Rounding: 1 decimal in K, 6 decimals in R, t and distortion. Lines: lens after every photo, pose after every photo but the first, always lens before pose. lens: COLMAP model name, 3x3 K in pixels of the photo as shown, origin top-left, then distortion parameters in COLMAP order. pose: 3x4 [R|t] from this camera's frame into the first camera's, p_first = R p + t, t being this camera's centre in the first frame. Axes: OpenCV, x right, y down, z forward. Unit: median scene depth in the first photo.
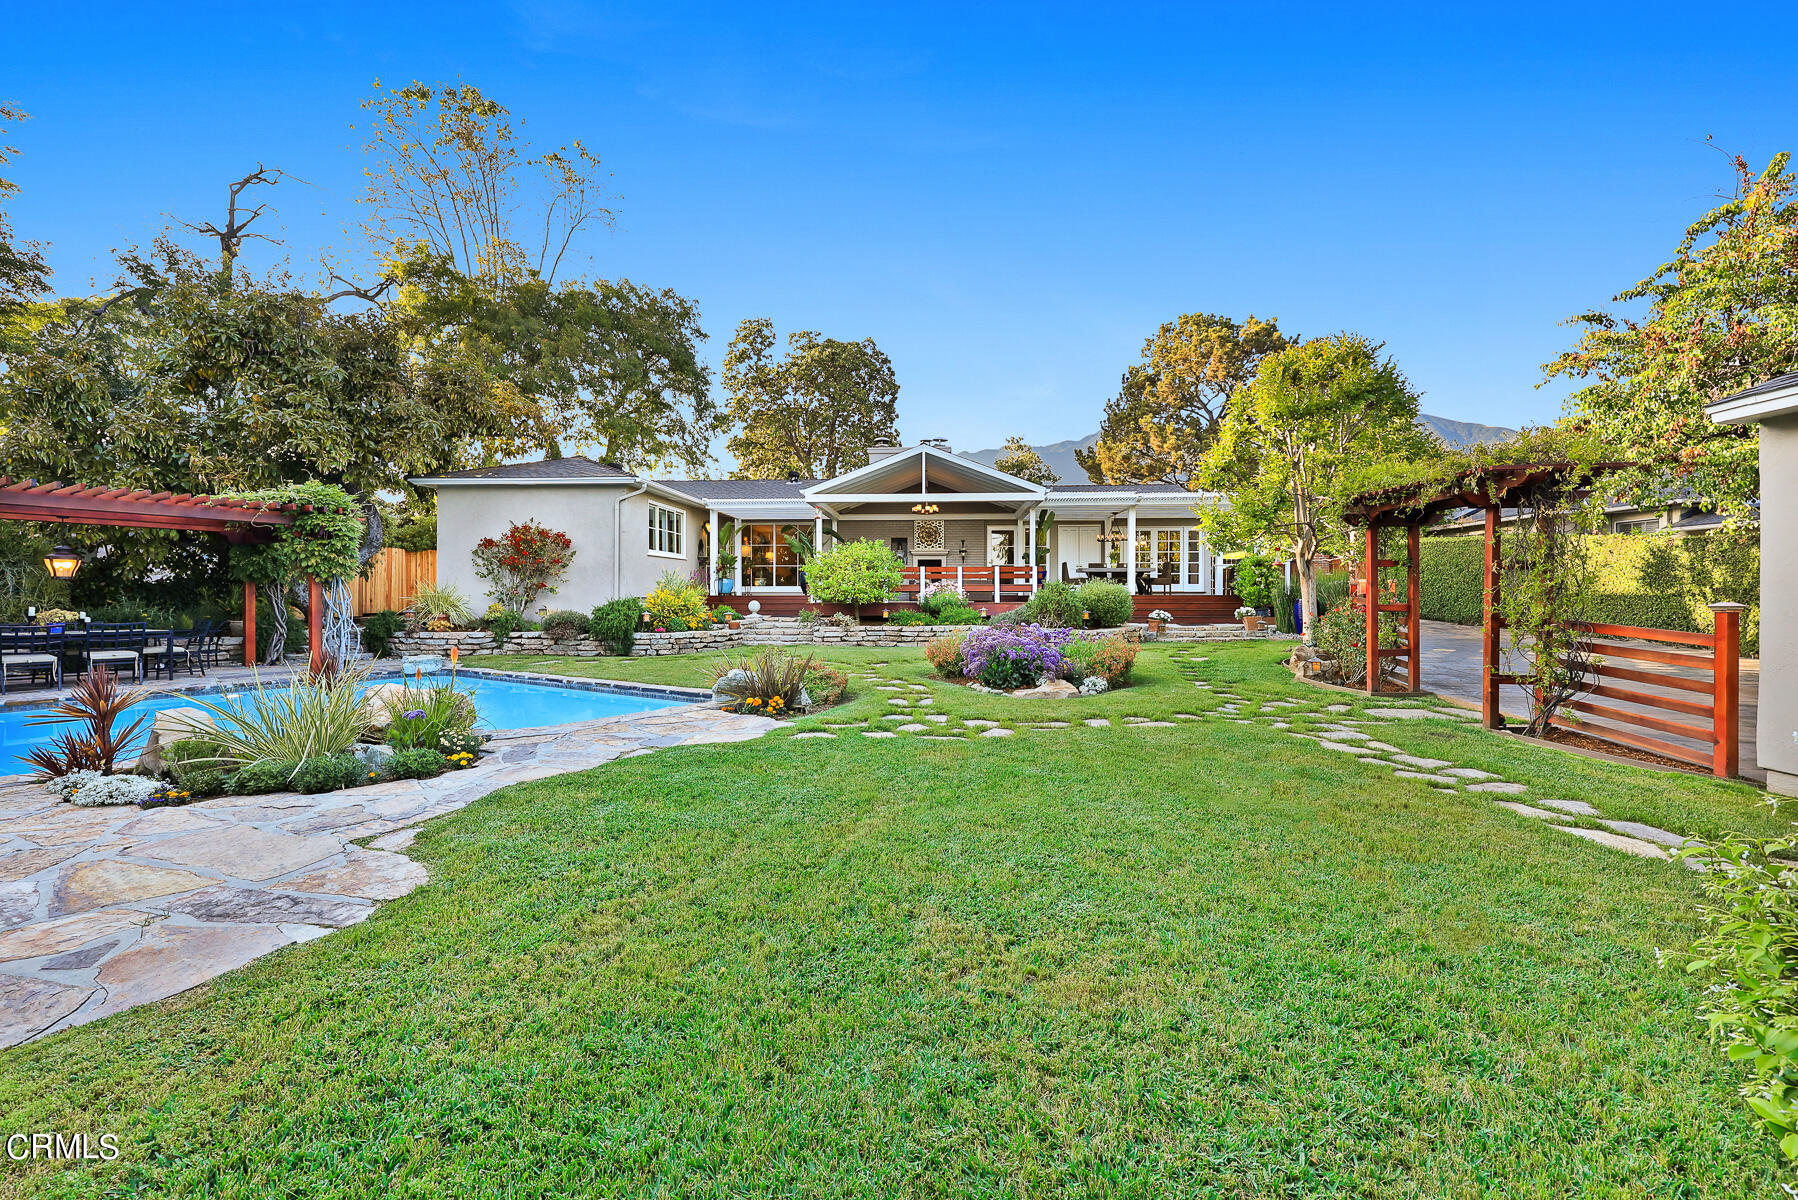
lens RADIAL K [[751.6, 0, 906.9], [0, 751.6, 590.9], [0, 0, 1]] dist [0.010263, 0.000087]
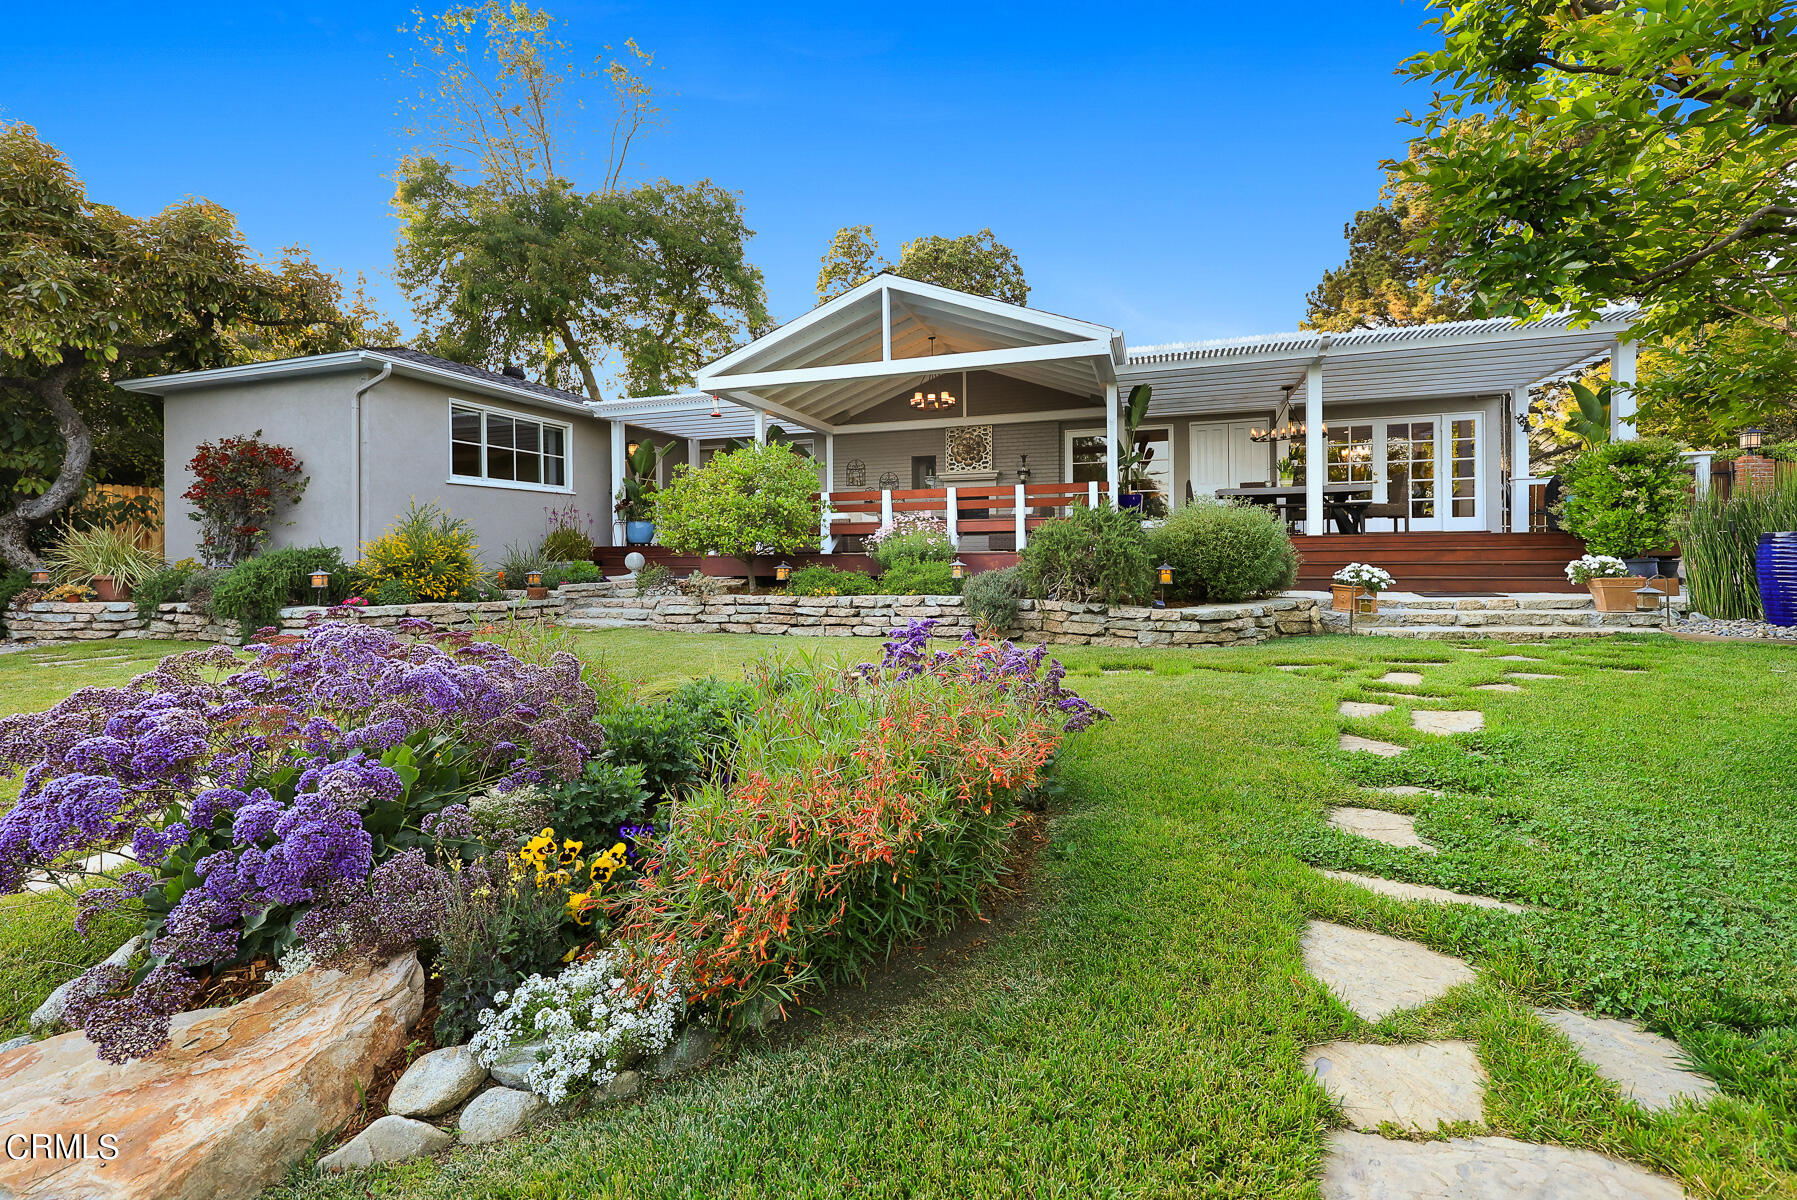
lens RADIAL K [[751.2, 0, 886.3], [0, 751.2, 544.5], [0, 0, 1]] dist [0.010263, 0.000087]
pose [[0.953162, -0.013038, -0.302178, 0.213721], [0.010533, 0.999895, -0.009919, 0.016281], [0.302276, 0.006271, 0.953200, 0.511617]]
